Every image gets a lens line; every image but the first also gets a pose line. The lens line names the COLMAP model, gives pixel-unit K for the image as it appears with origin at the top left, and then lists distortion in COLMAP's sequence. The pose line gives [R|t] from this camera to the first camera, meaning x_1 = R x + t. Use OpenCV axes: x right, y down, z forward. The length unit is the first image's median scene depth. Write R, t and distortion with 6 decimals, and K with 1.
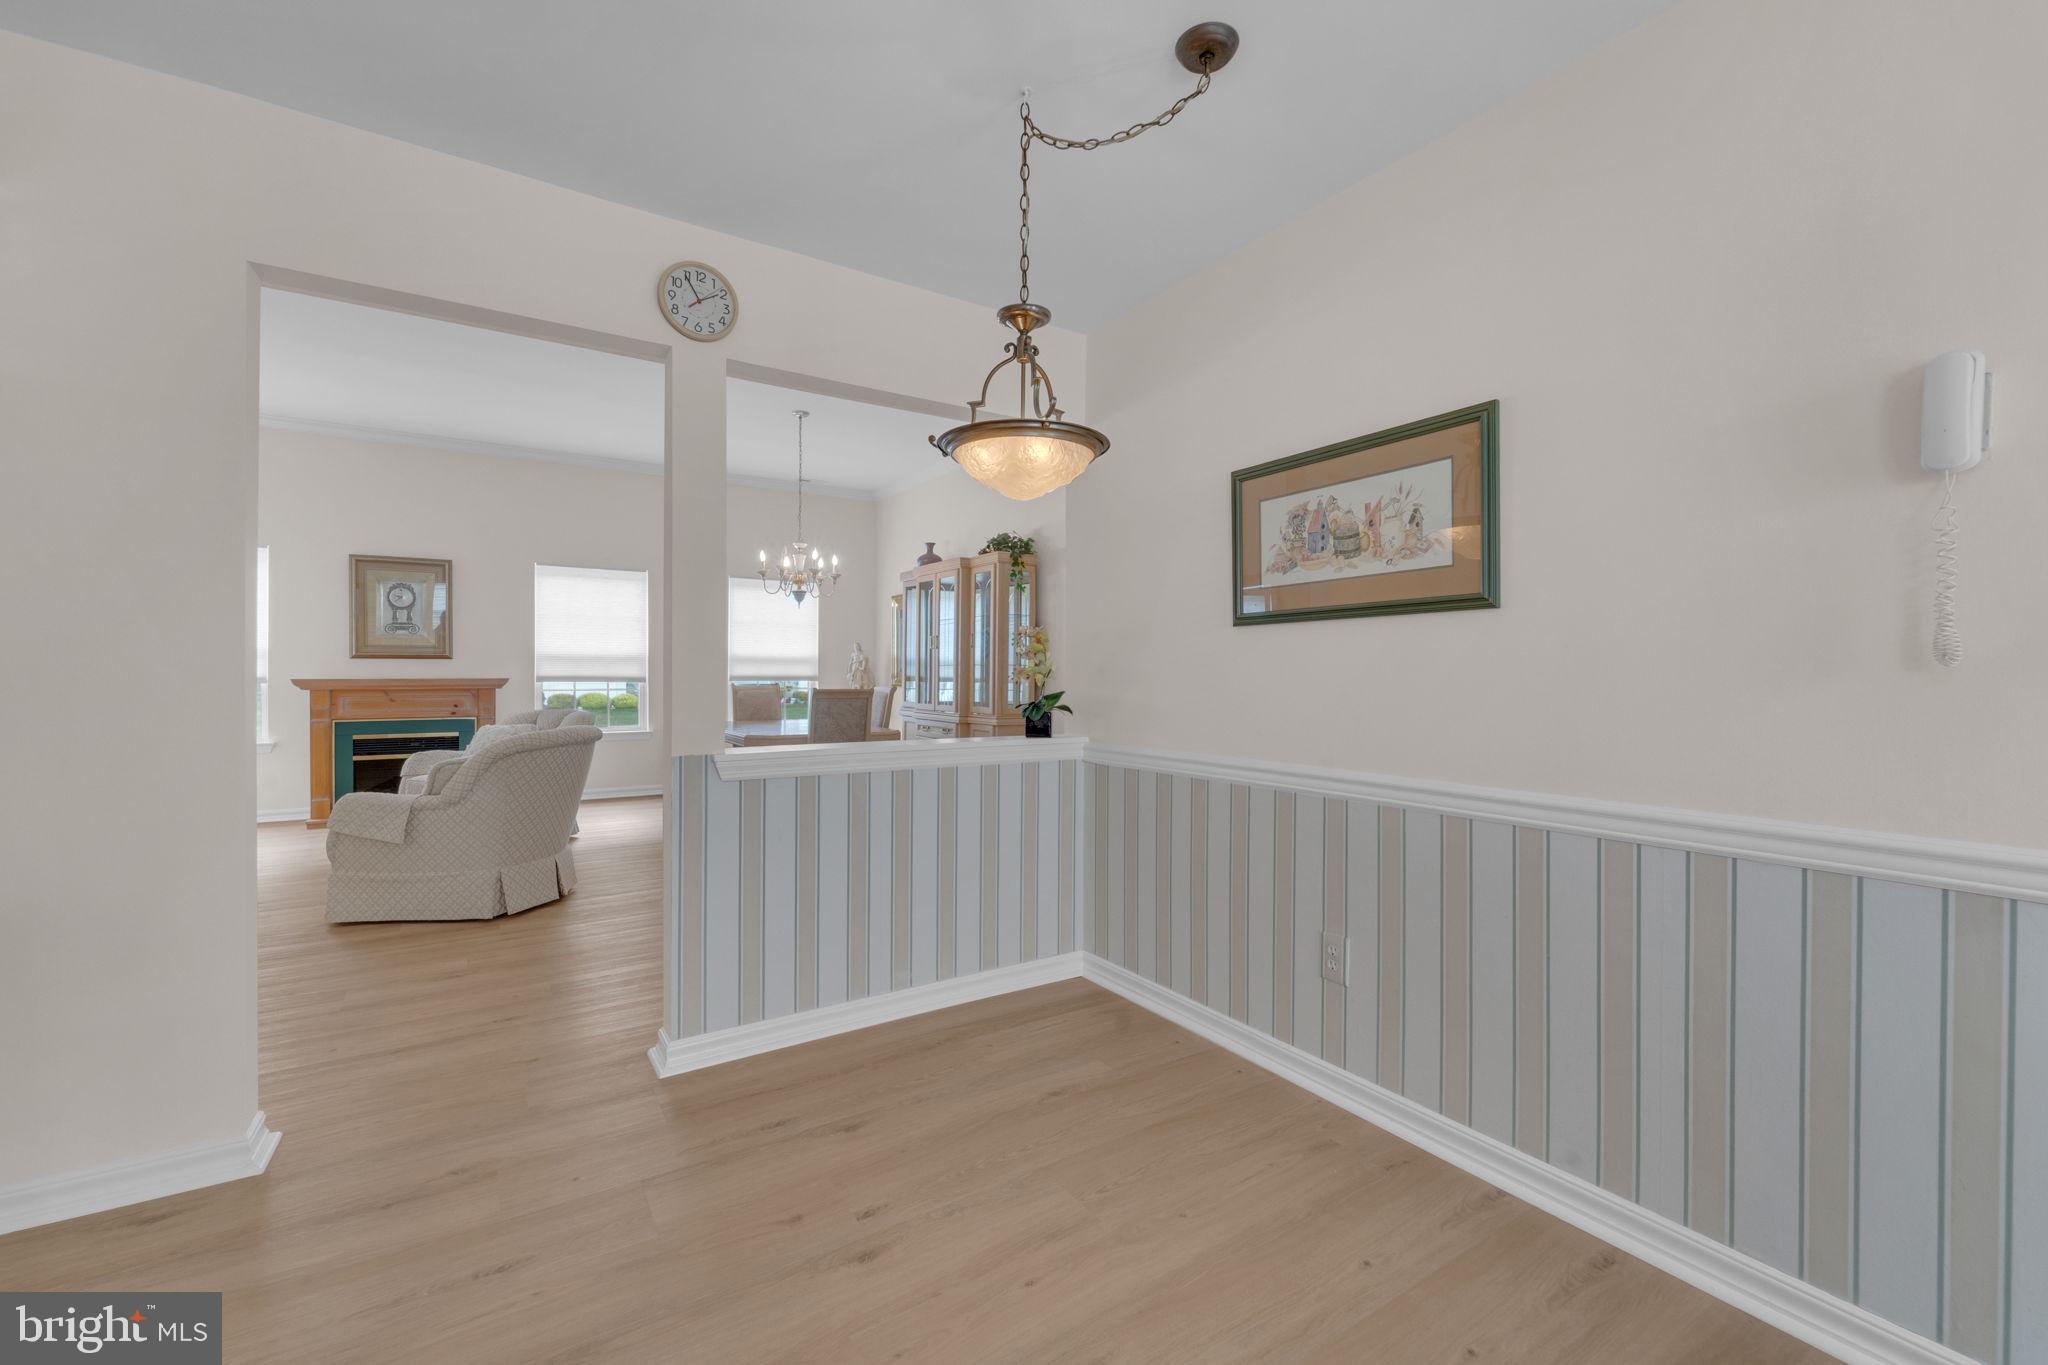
lens RADIAL K [[838.6, 0, 1010.5], [0, 838.6, 675.7], [0, 0, 1]] dist [-0.001848, -0.000677]
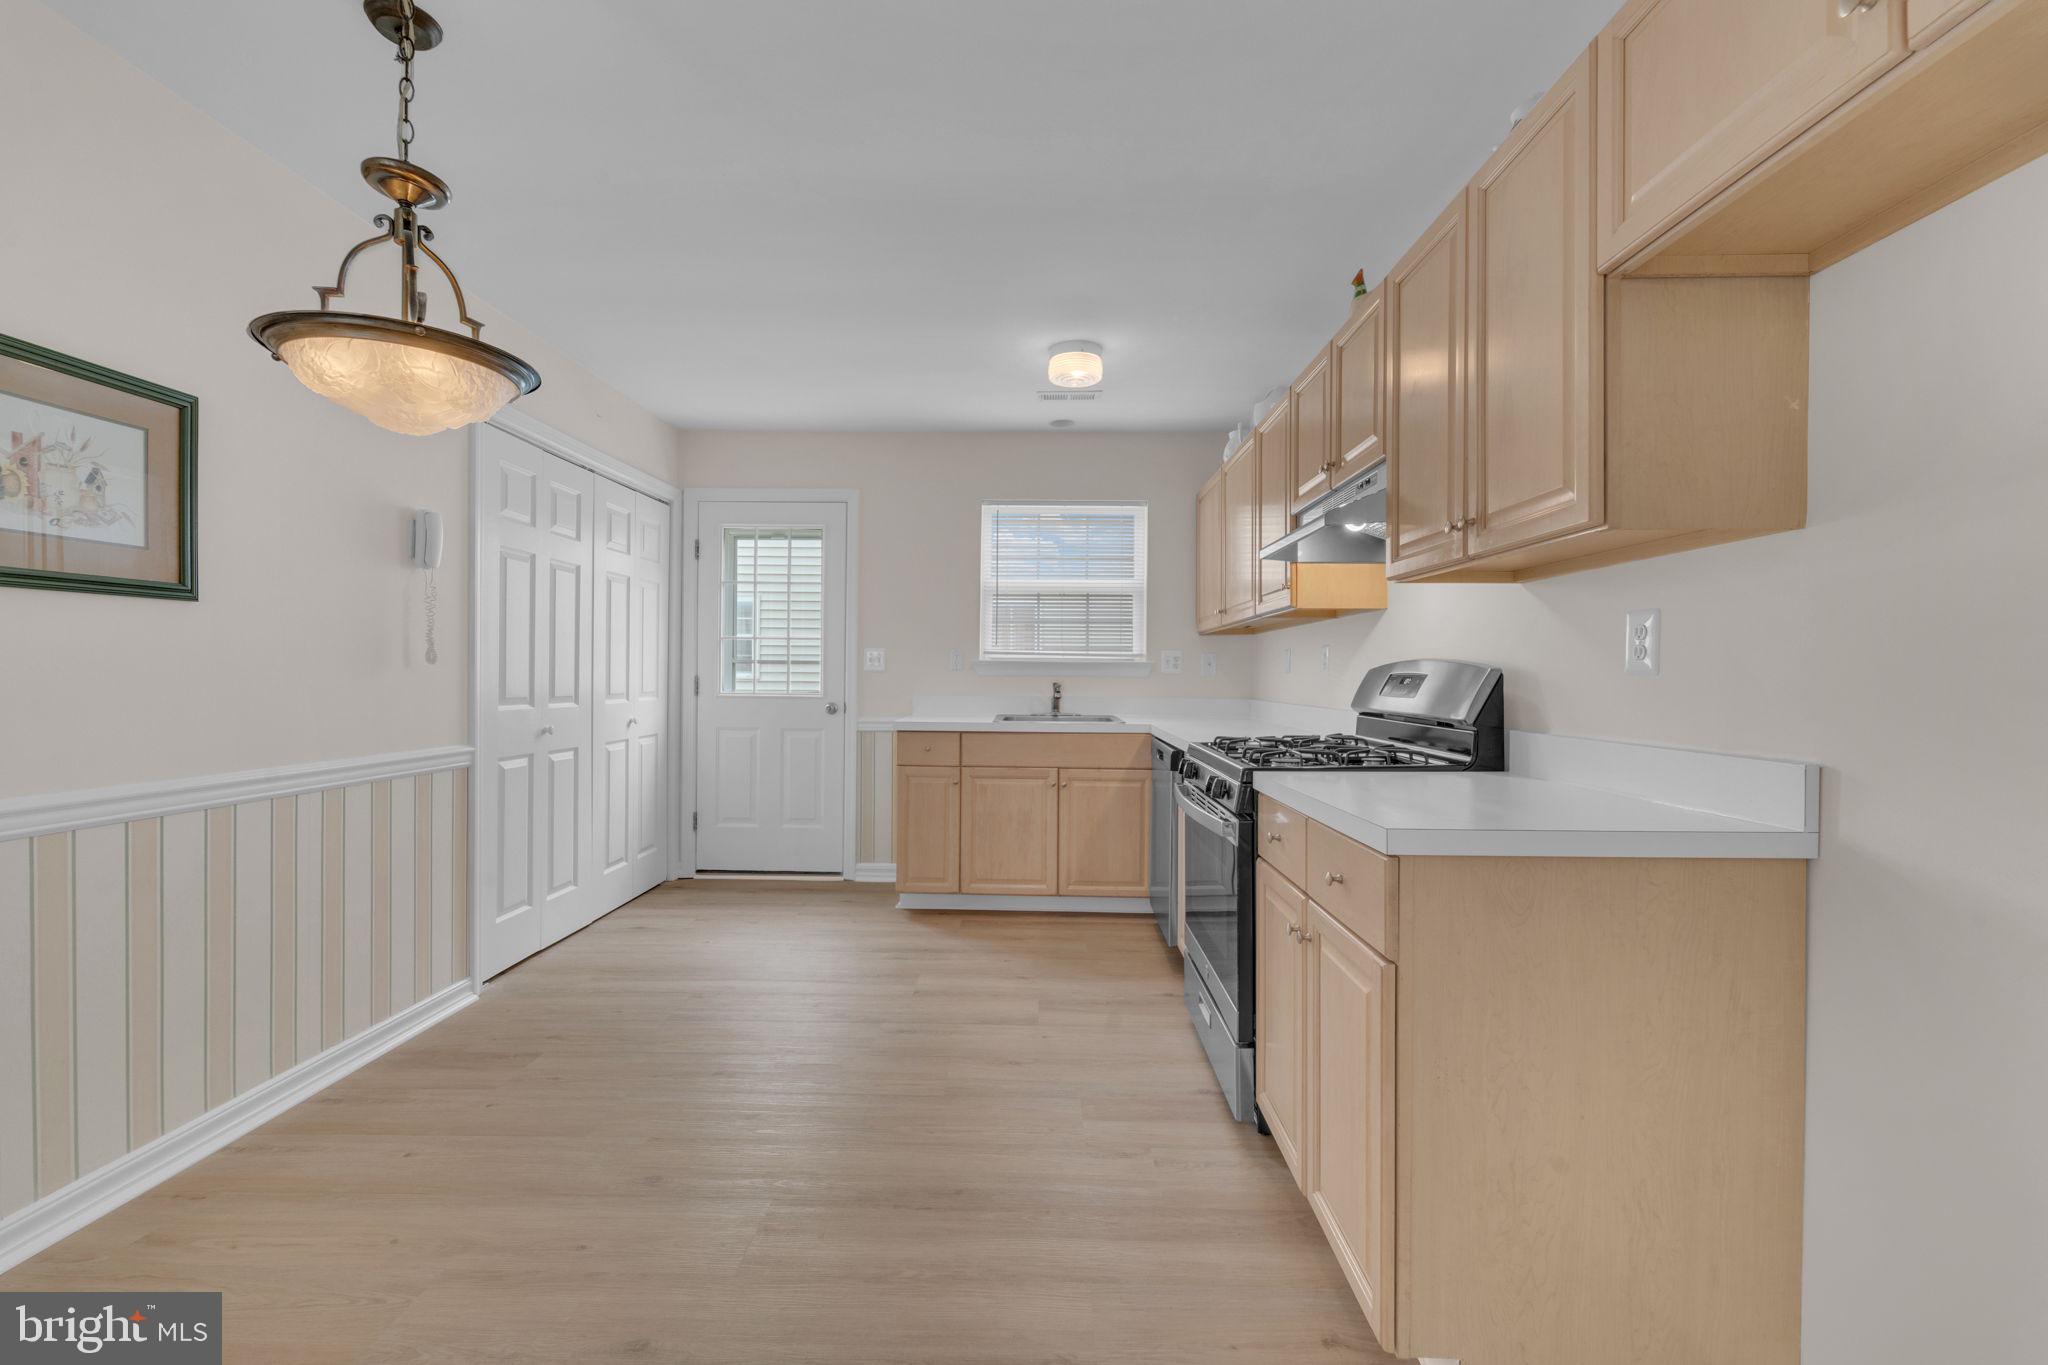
lens RADIAL K [[838.6, 0, 1027.4], [0, 838.6, 679.2], [0, 0, 1]] dist [-0.001848, -0.000677]
pose [[-0.828954, -0.015298, 0.559107, -0.252759], [-0.013427, 0.999882, 0.007452, -0.002136], [-0.559155, -0.001330, -0.829062, 0.387408]]
